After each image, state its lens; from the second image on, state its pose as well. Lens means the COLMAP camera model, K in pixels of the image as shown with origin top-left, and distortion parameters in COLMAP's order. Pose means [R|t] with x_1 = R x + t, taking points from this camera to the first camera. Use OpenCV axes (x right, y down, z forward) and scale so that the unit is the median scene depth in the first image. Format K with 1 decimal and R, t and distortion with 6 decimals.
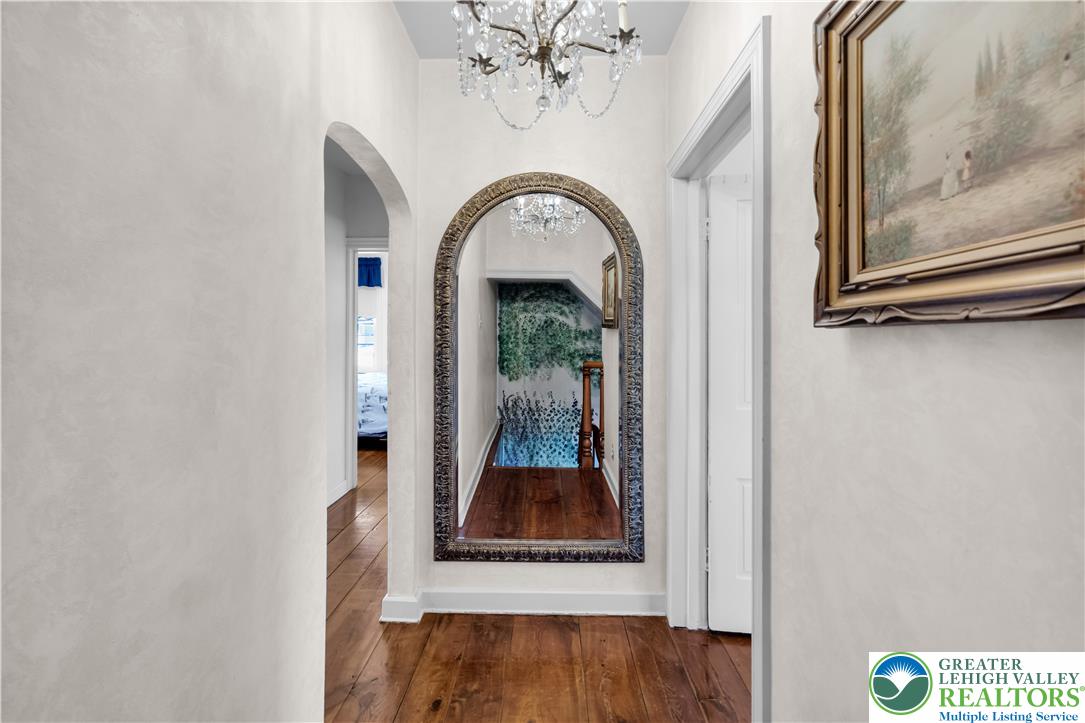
lens RADIAL K [[475.8, 0, 542.0], [0, 475.8, 352.2], [0, 0, 1]] dist [-0.001324, 0.000016]
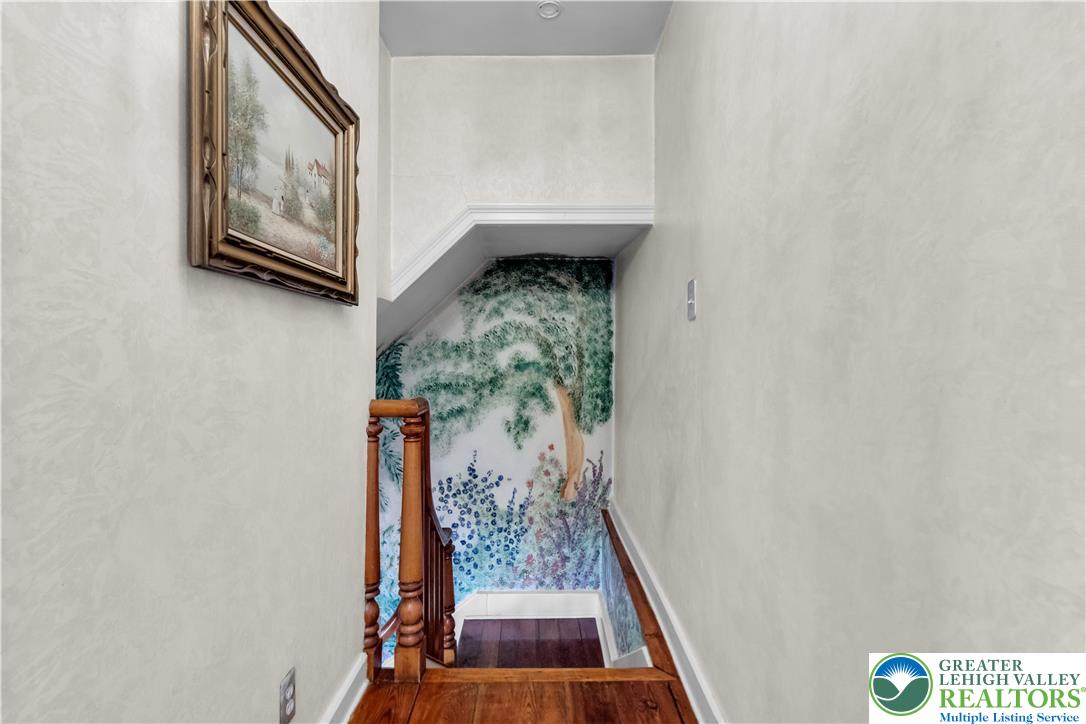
lens RADIAL K [[476.2, 0, 544.5], [0, 476.2, 357.7], [0, 0, 1]] dist [-0.001324, 0.000016]
pose [[-0.999452, -0.011973, -0.030849, -0.050032], [-0.012915, 0.999451, 0.030521, 0.106017], [0.030466, 0.030903, -0.999058, 2.337629]]
